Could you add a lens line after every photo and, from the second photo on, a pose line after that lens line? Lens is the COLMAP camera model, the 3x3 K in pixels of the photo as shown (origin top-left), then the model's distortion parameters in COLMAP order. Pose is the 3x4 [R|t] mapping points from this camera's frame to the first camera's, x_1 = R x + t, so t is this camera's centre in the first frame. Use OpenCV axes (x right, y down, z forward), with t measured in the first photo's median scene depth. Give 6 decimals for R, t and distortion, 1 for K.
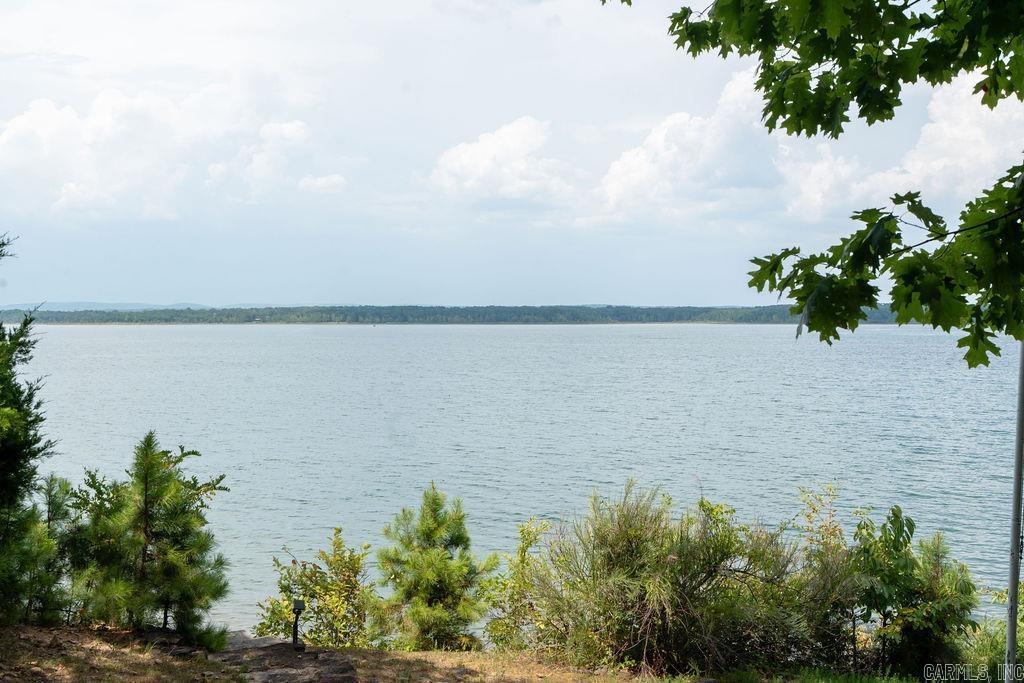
lens RADIAL K [[1019.2, 0, 509.9], [0, 1019.2, 342.4], [0, 0, 1]] dist [0.020137, 0.000000]
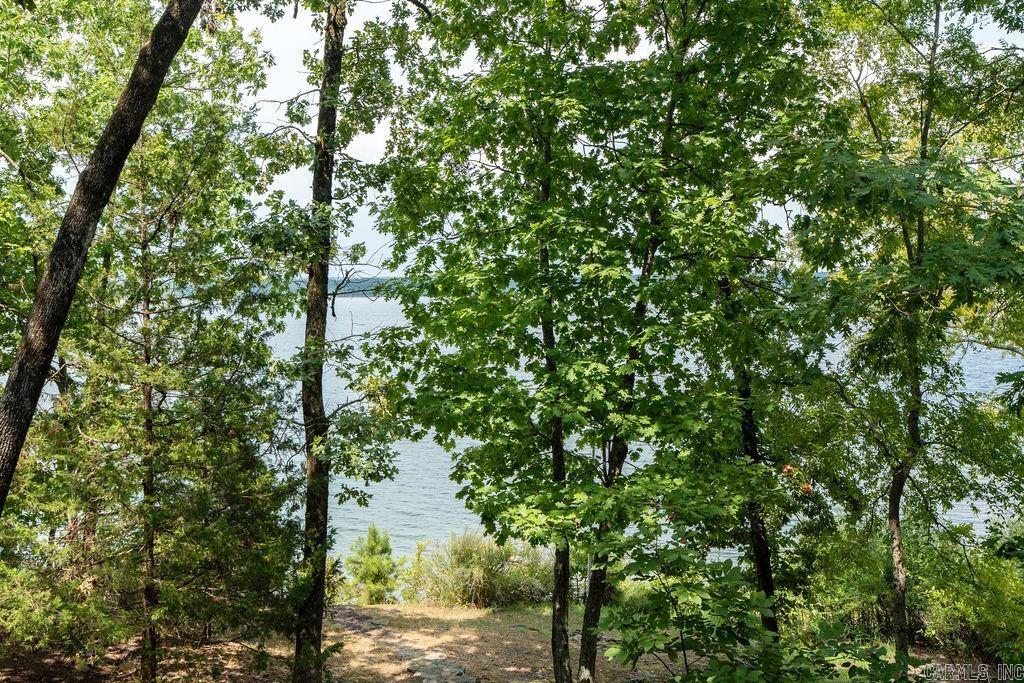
lens RADIAL K [[1019.2, 0, 514.0], [0, 1019.2, 339.7], [0, 0, 1]] dist [0.020137, 0.000000]
pose [[0.991431, -0.014282, 0.129847, -0.058345], [0.010958, 0.999595, 0.026275, -0.285705], [-0.130170, -0.024627, 0.991186, -1.070069]]
